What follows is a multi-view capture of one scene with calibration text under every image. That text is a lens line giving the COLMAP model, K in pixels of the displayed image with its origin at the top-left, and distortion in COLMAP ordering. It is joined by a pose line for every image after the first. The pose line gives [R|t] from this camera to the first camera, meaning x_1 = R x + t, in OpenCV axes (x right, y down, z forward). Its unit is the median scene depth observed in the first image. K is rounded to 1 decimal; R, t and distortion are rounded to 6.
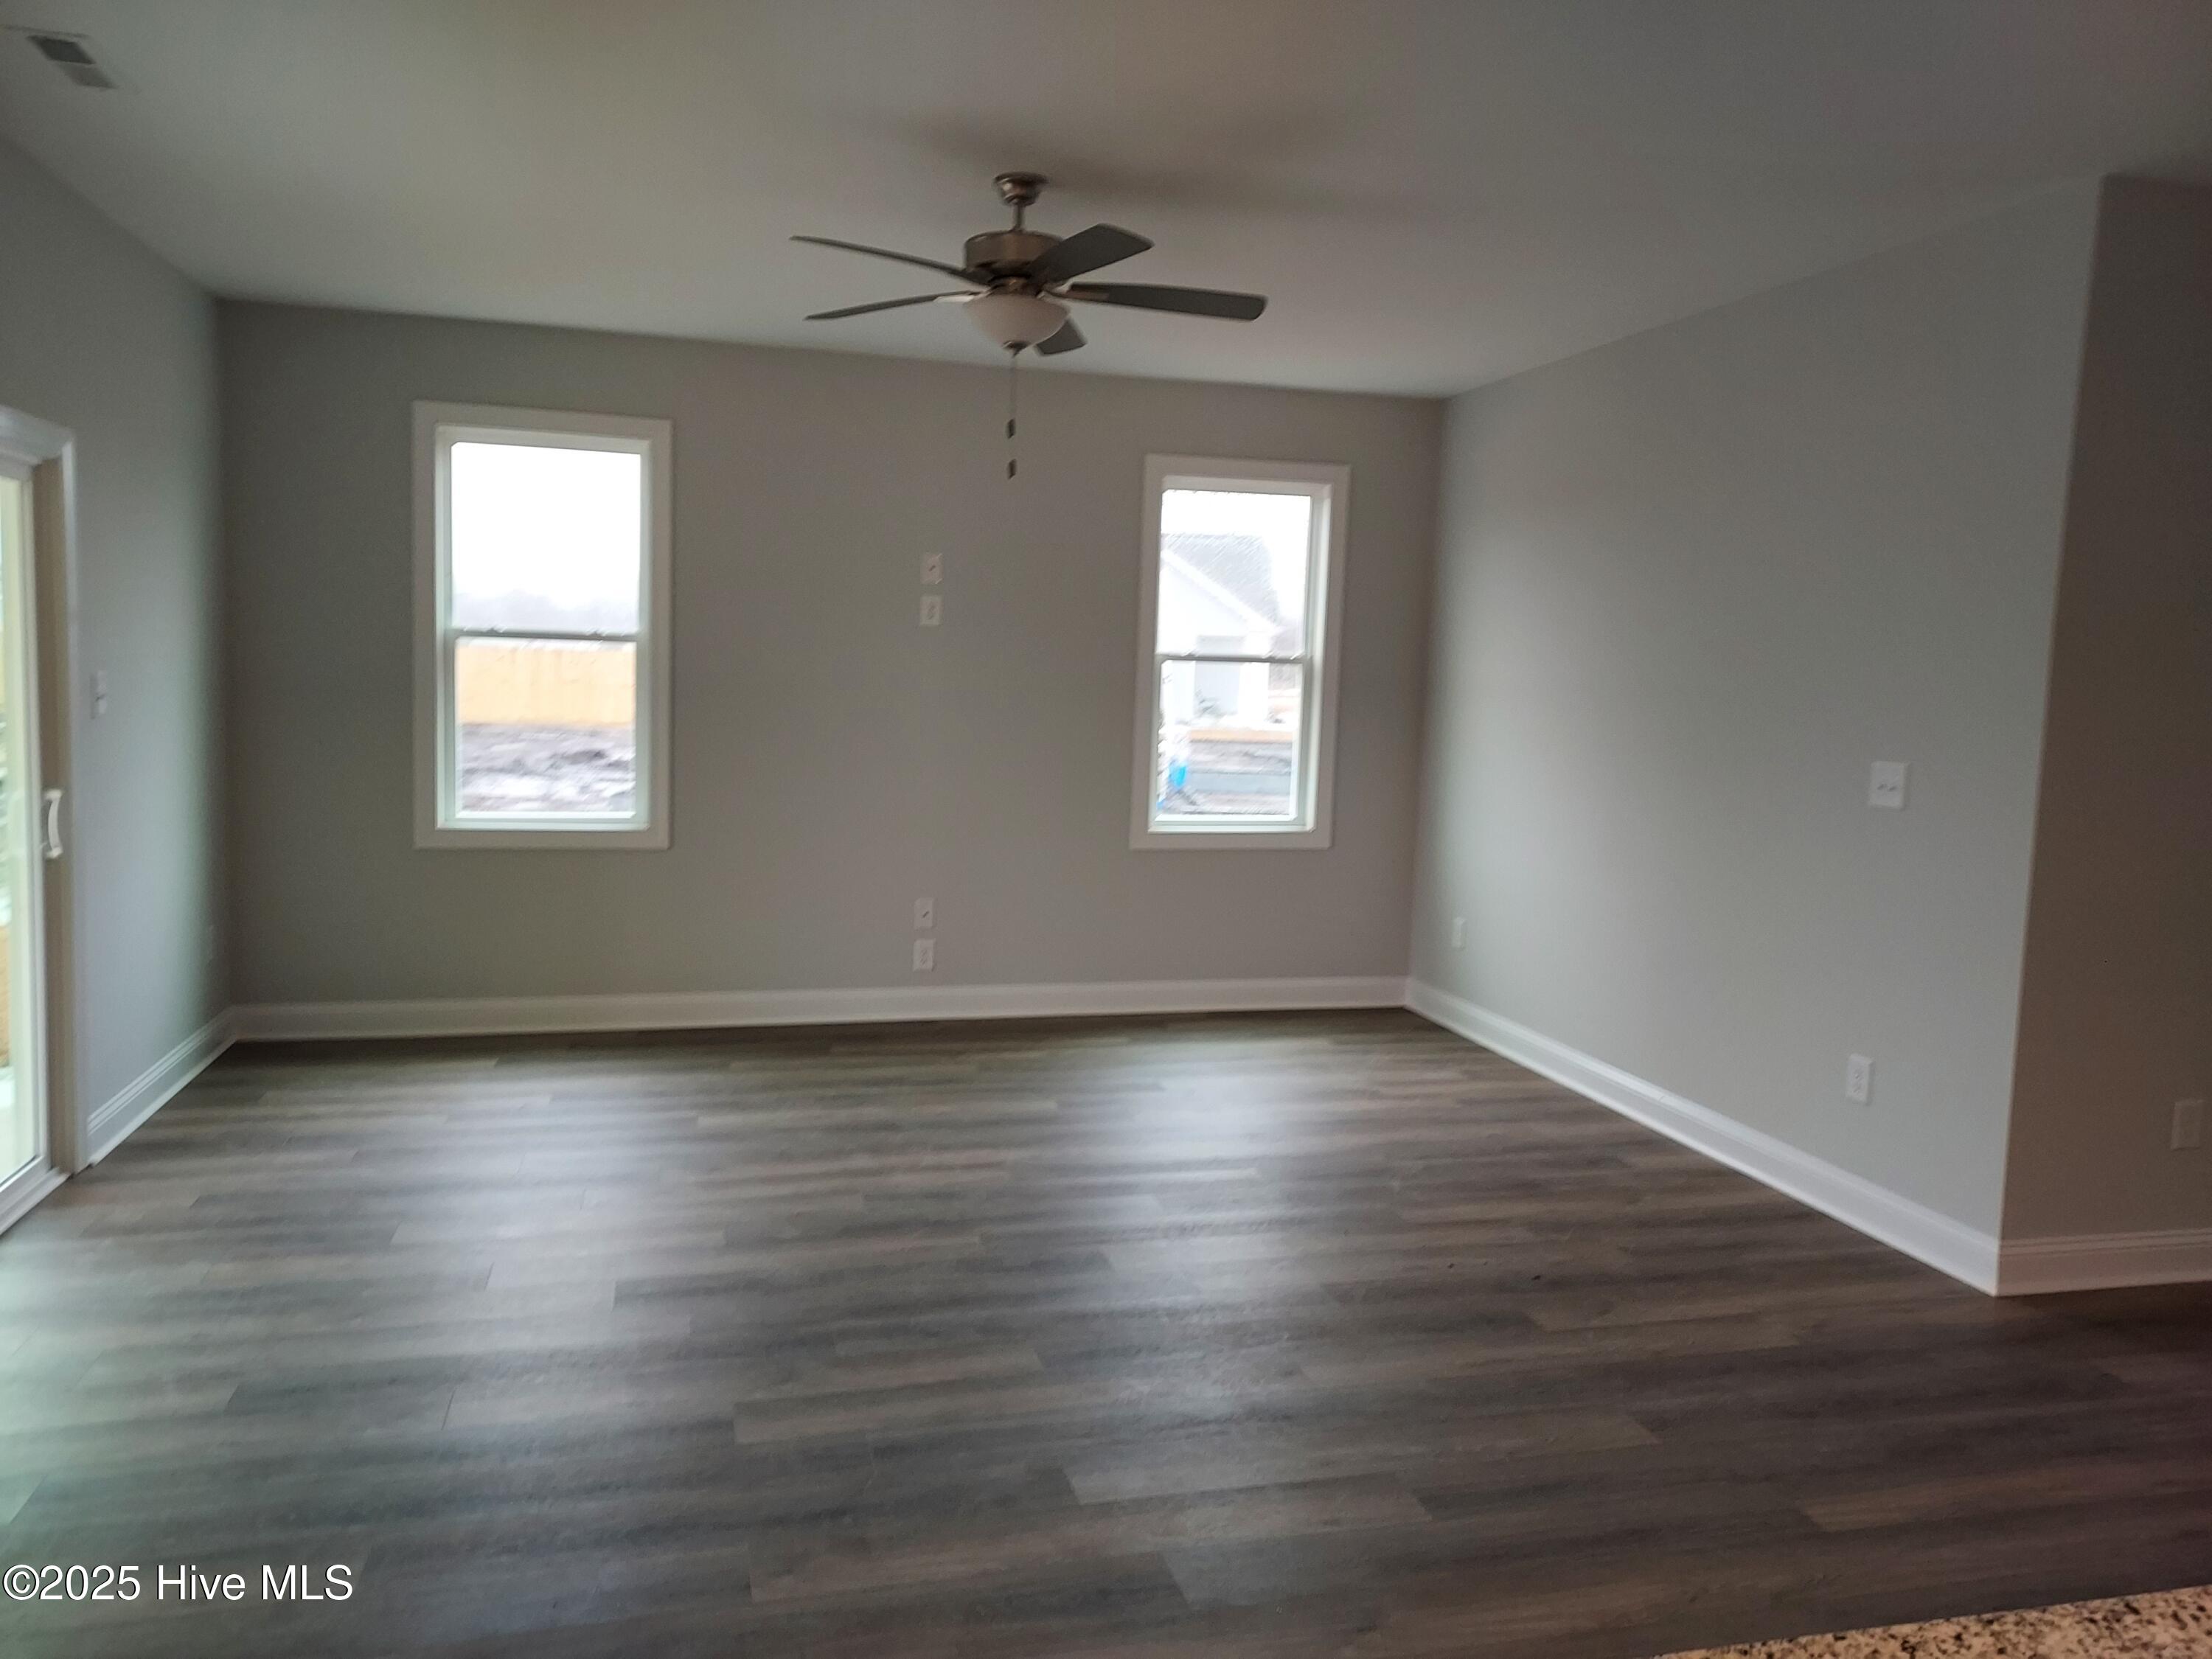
lens RADIAL K [[1590.0, 0, 1110.5], [0, 1590.0, 802.8], [0, 0, 1]] dist [0.056352, -0.028226]
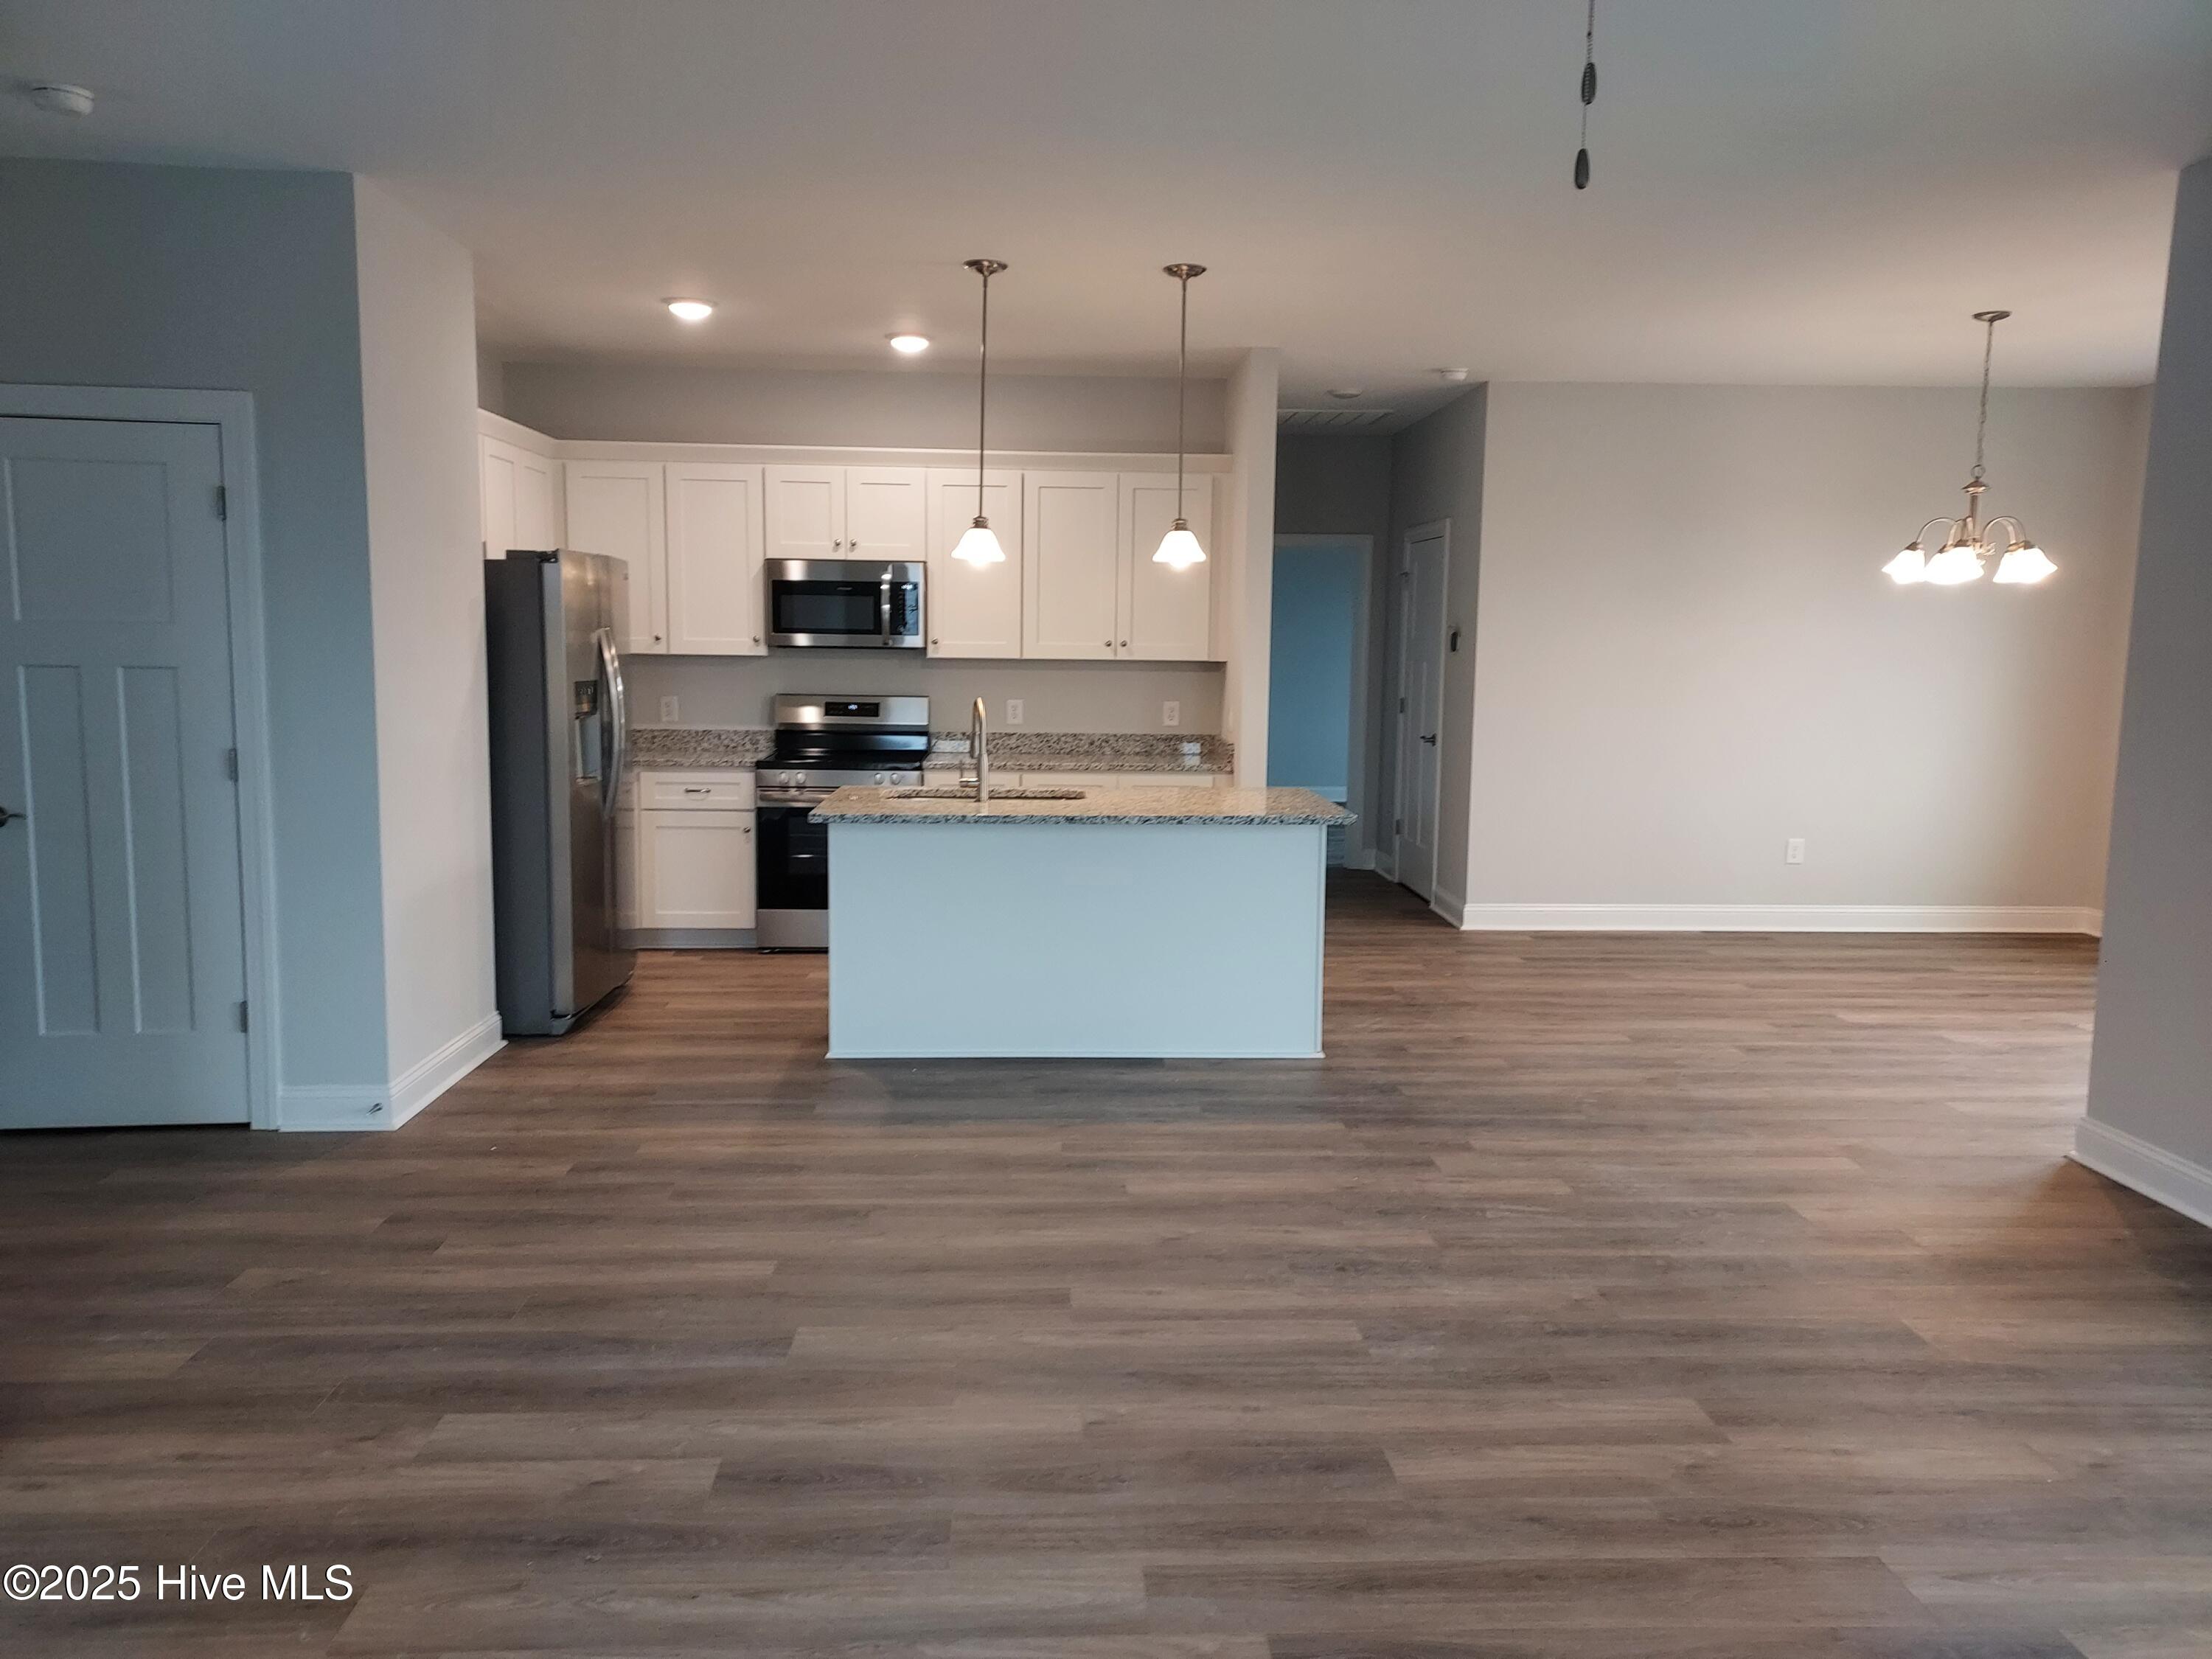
lens RADIAL K [[1590.0, 0, 1110.5], [0, 1590.0, 802.8], [0, 0, 1]] dist [0.056352, -0.028226]
pose [[-0.977345, -0.063559, 0.201886, -0.027597], [-0.022455, 0.979600, 0.199699, -0.083827], [-0.210460, 0.190641, -0.958834, 0.999161]]
